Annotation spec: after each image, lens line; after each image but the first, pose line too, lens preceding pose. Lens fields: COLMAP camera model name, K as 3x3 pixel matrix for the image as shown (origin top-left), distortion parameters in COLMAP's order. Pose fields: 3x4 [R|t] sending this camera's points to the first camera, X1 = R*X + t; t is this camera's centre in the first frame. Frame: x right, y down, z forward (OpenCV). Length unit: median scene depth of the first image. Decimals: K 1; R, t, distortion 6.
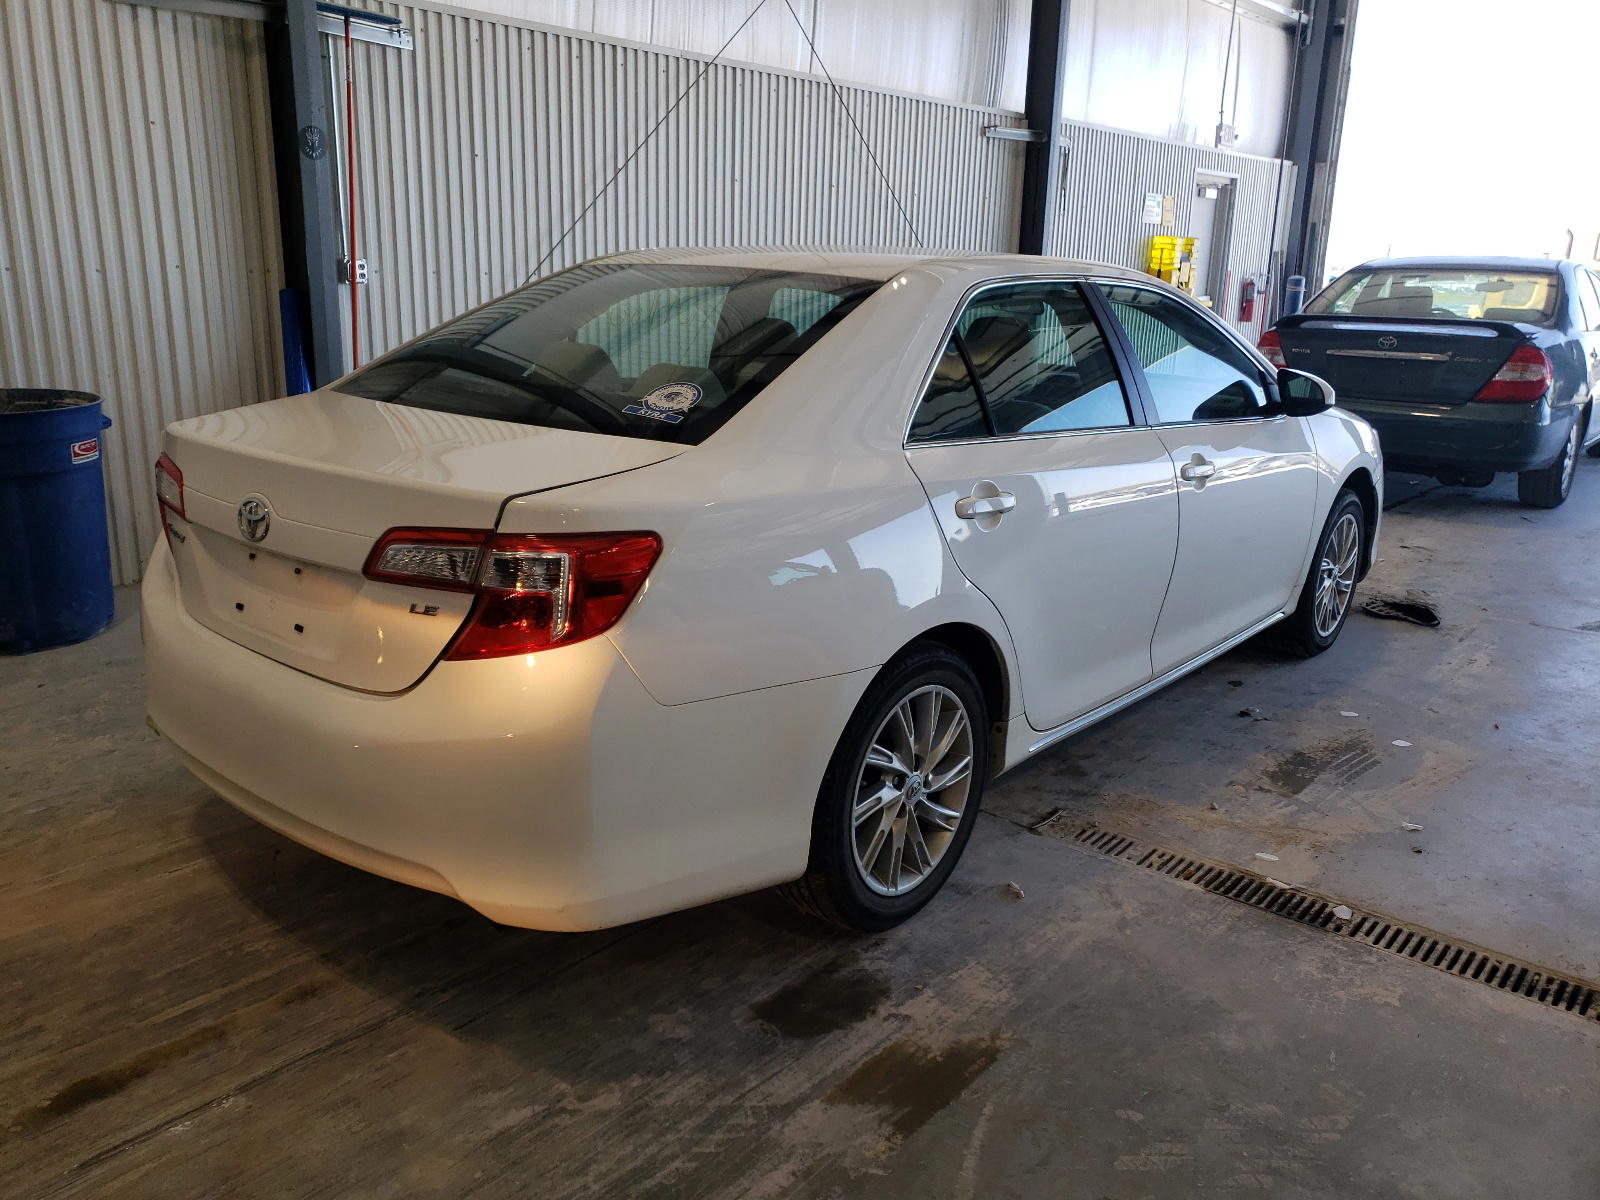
lens RADIAL K [[1260.0, 0, 792.7], [0, 1260.0, 604.2], [0, 0, 1]] dist [-0.000749, 0.002495]
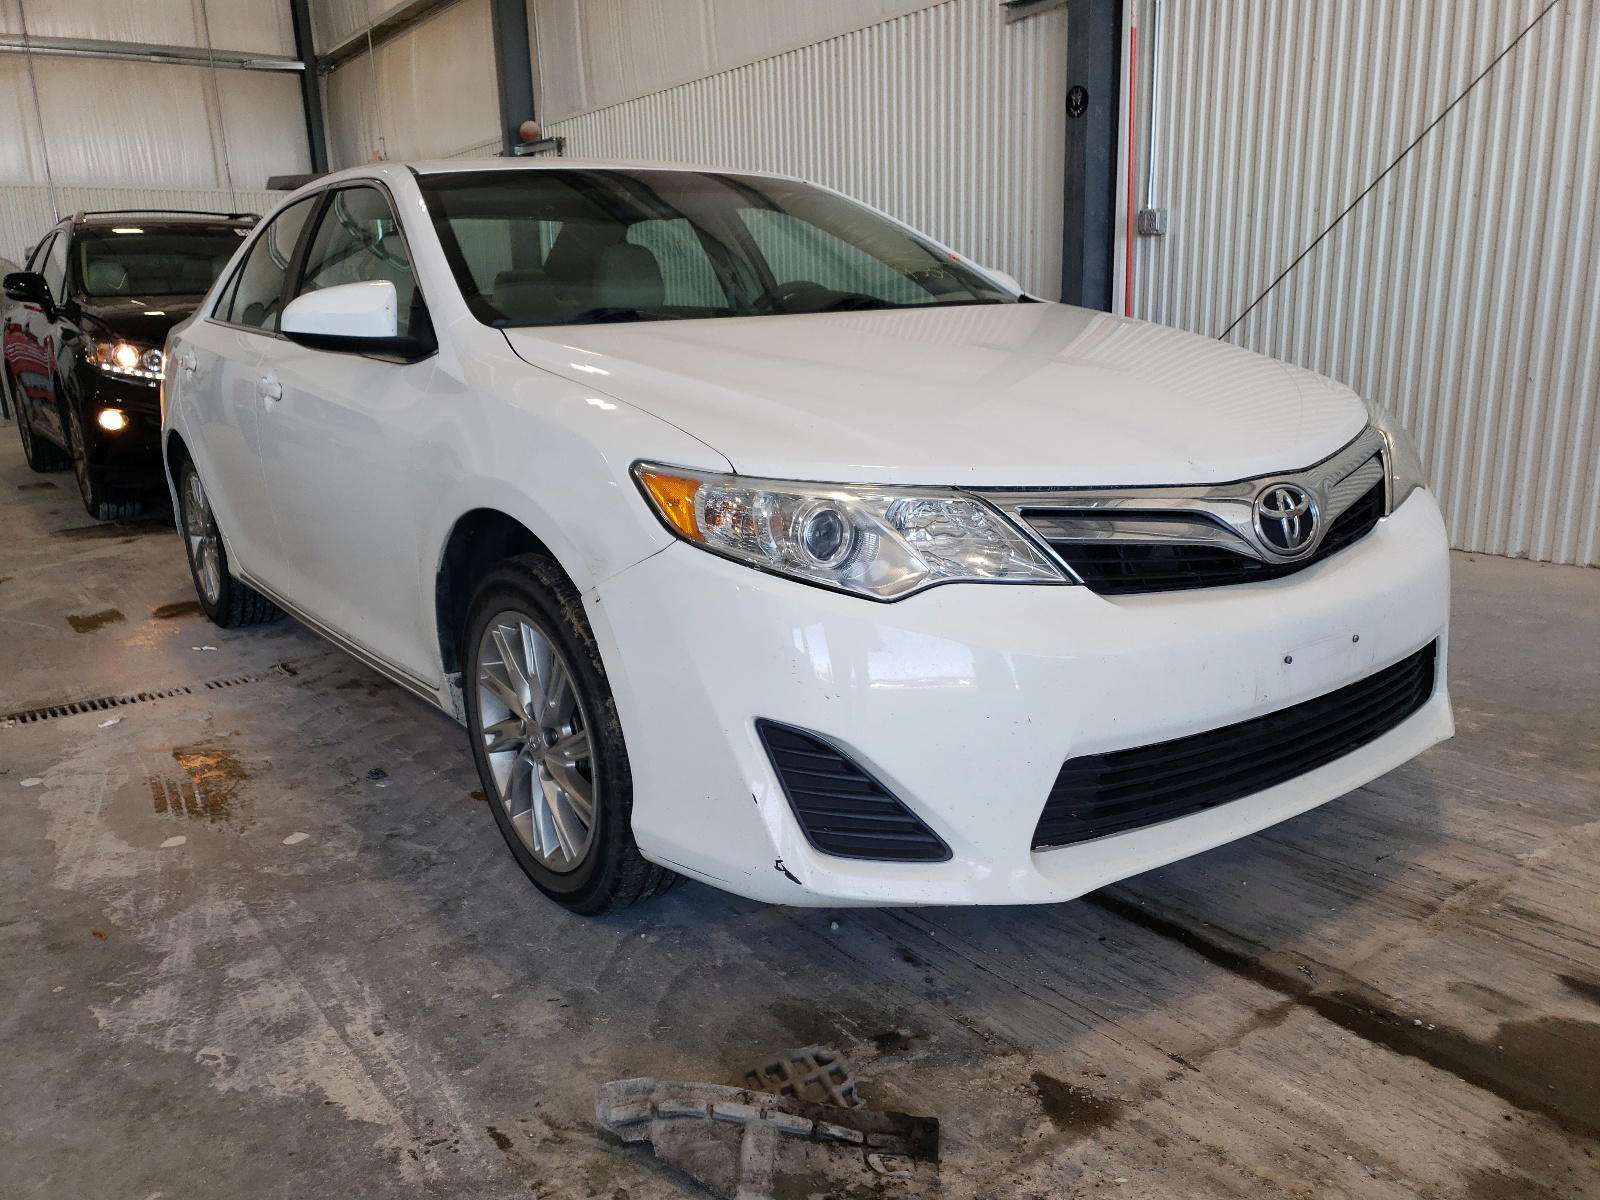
lens RADIAL K [[1260.0, 0, 792.7], [0, 1260.0, 604.2], [0, 0, 1]] dist [-0.000749, 0.002495]
pose [[-0.243763, 0.213567, -0.946028, 0.974017], [-0.221316, 0.937465, 0.268661, -0.254949], [0.944245, 0.274861, -0.181254, 1.342591]]
